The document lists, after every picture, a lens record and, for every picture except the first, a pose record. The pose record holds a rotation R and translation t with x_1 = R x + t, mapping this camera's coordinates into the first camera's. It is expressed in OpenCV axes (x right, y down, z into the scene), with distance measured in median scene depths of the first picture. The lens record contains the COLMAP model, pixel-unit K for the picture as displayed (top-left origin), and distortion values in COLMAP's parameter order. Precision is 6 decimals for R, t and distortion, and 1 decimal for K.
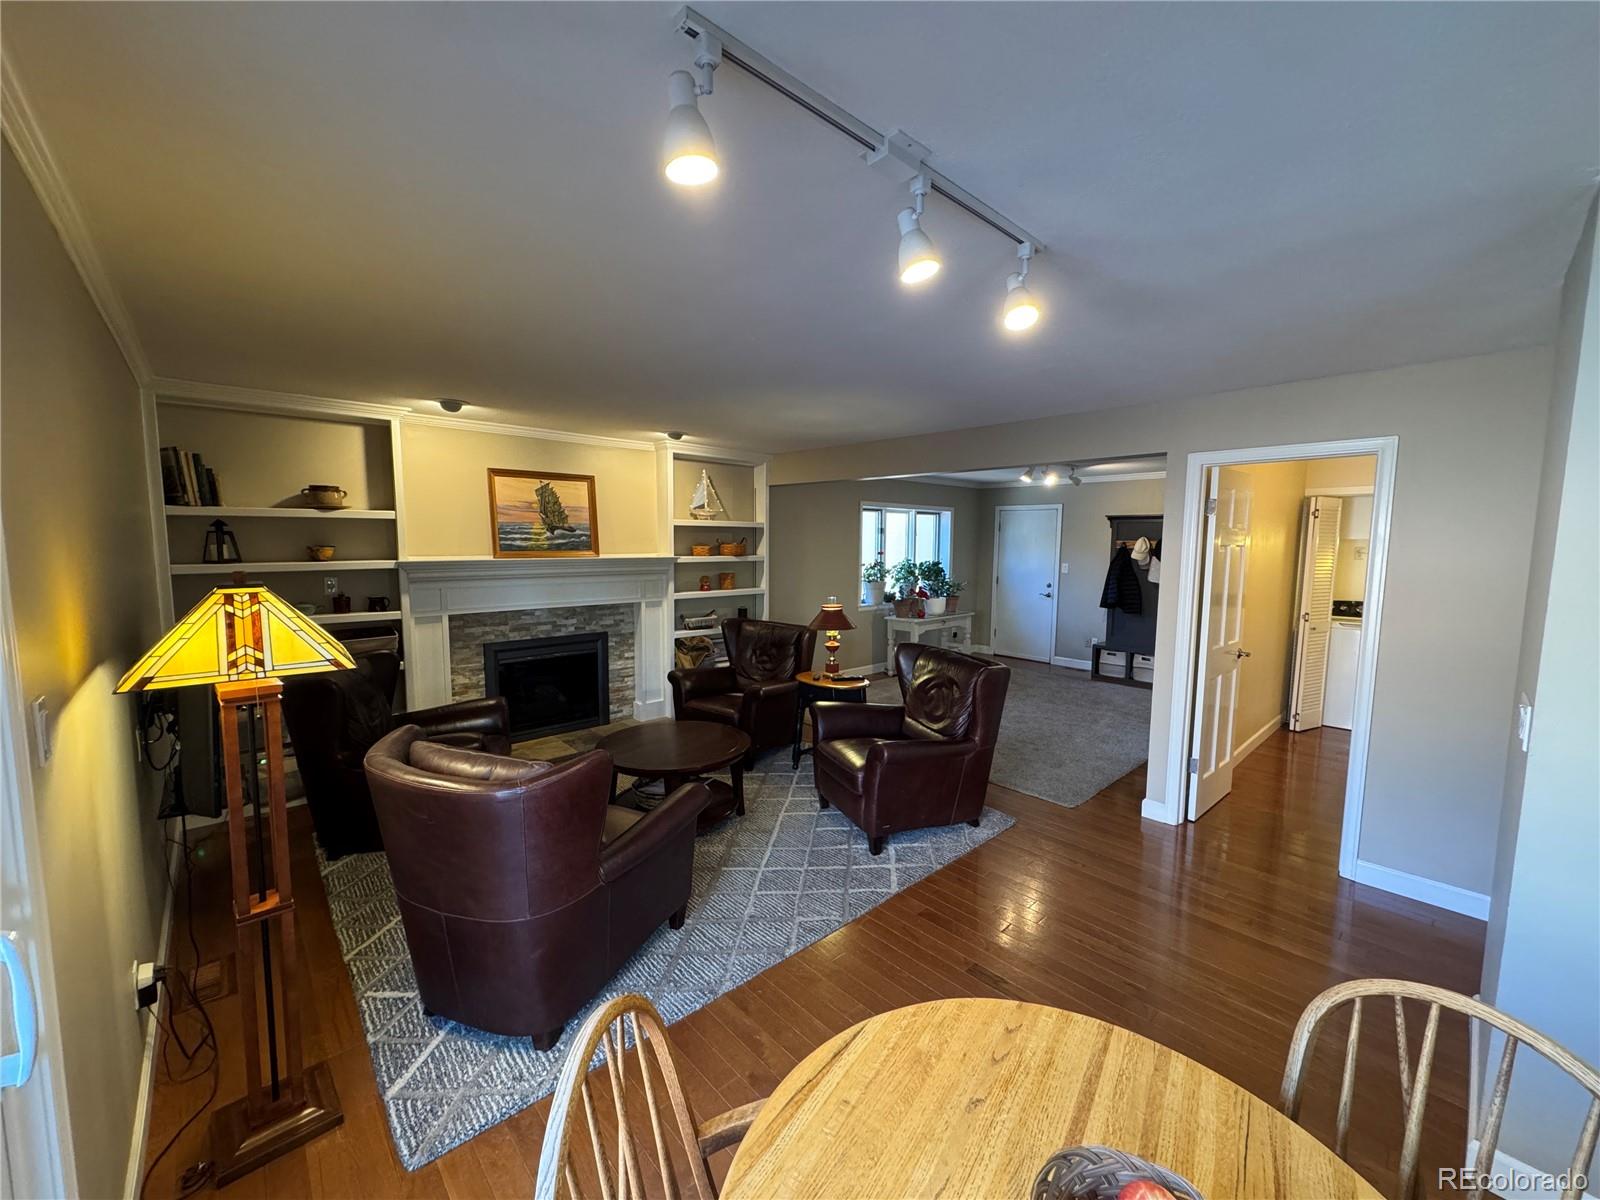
lens RADIAL K [[632.7, 0, 799.6], [0, 632.7, 602.5], [0, 0, 1]] dist [-0.000207, 0.000578]
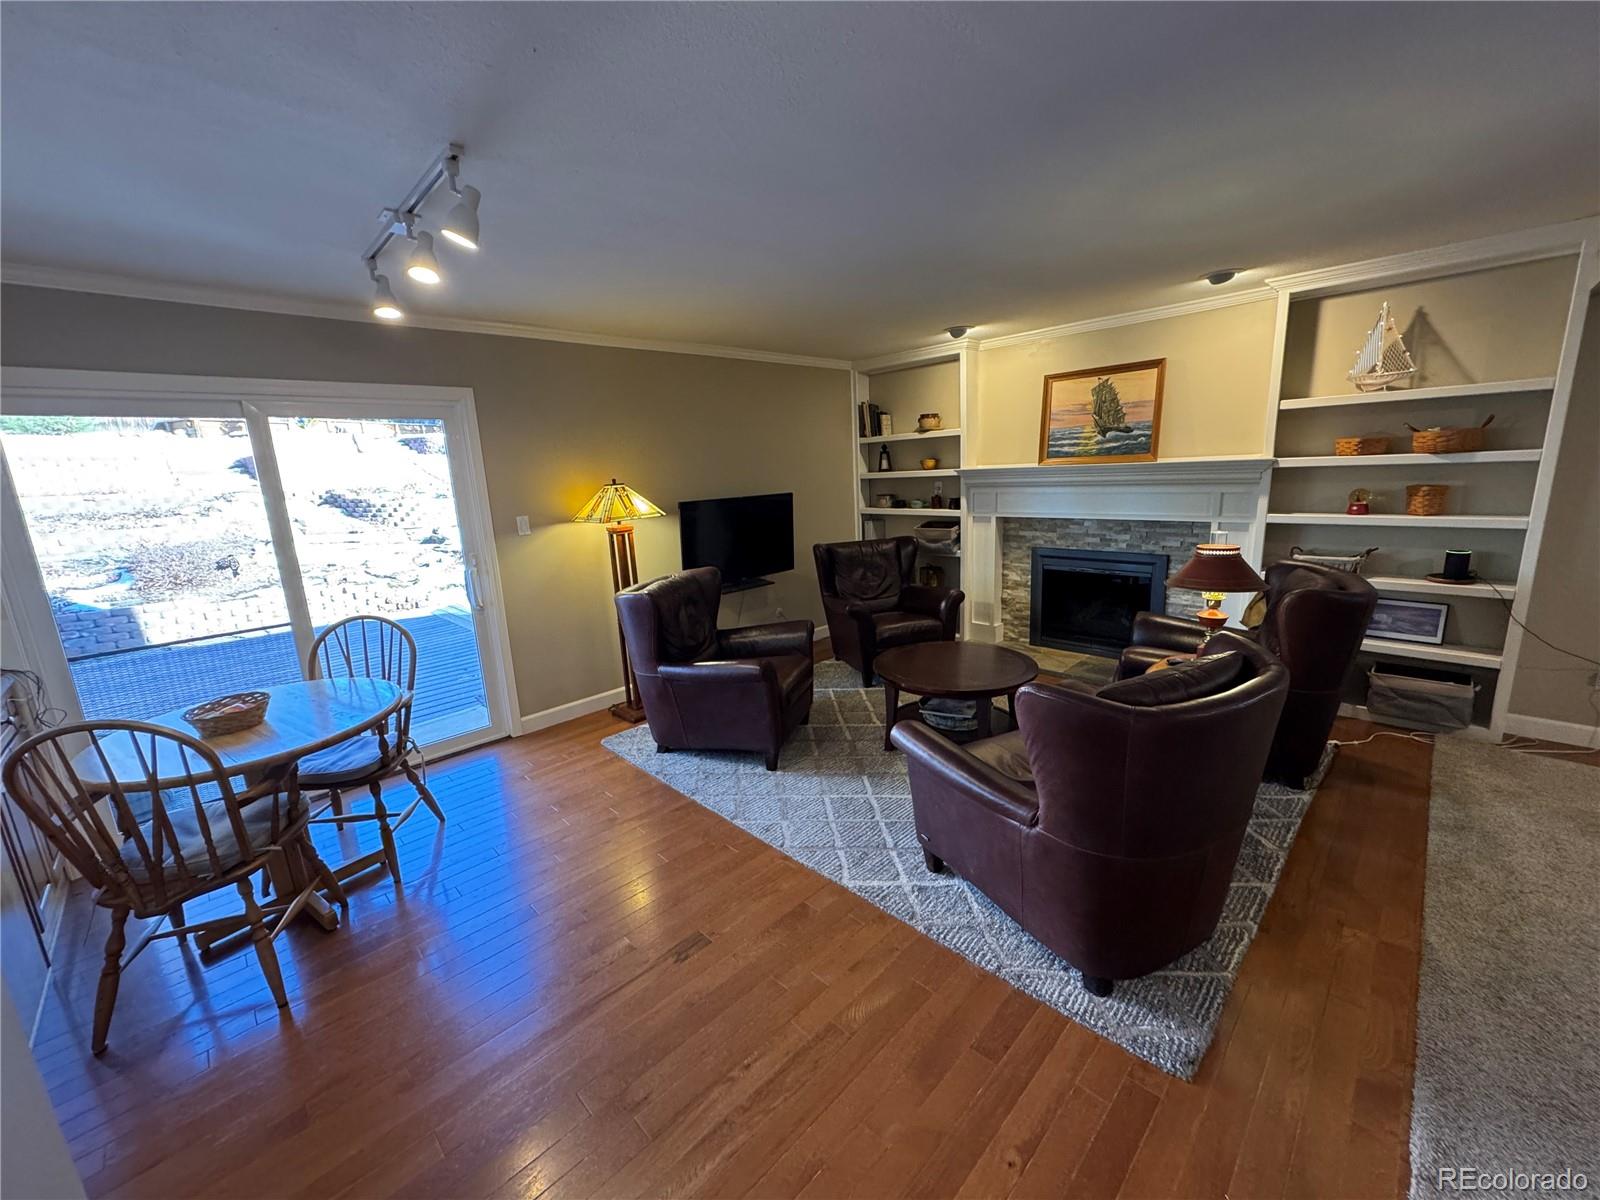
lens RADIAL K [[632.7, 0, 798.1], [0, 632.7, 599.6], [0, 0, 1]] dist [-0.000207, 0.000578]
pose [[0.036616, 0.196994, -0.979721, 0.475324], [-0.052803, 0.979390, 0.194954, -0.030709], [0.997933, 0.044594, 0.046263, 0.481904]]
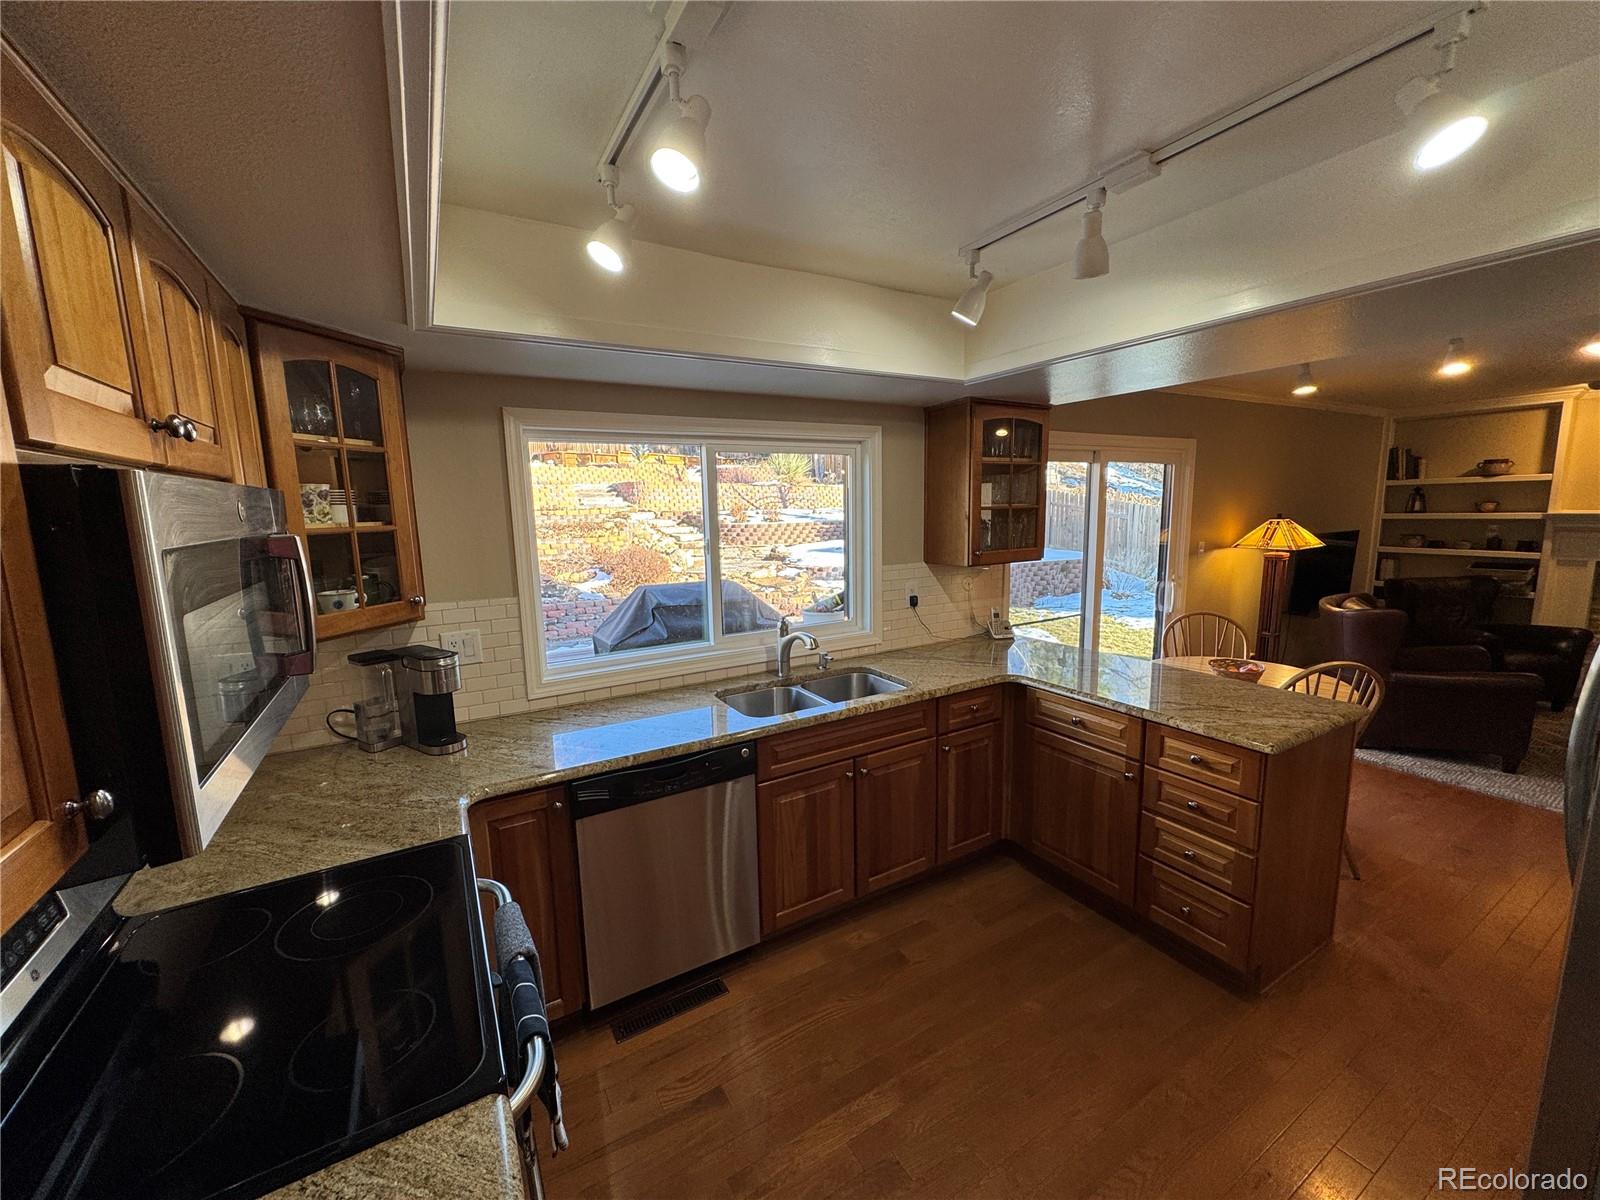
lens RADIAL K [[632.7, 0, 798.2], [0, 632.7, 599.2], [0, 0, 1]] dist [-0.000207, 0.000578]
pose [[-0.209082, 0.142512, -0.967458, 0.715930], [-0.078870, 0.983644, 0.161941, 0.012885], [0.974712, 0.110162, -0.194422, -0.155781]]
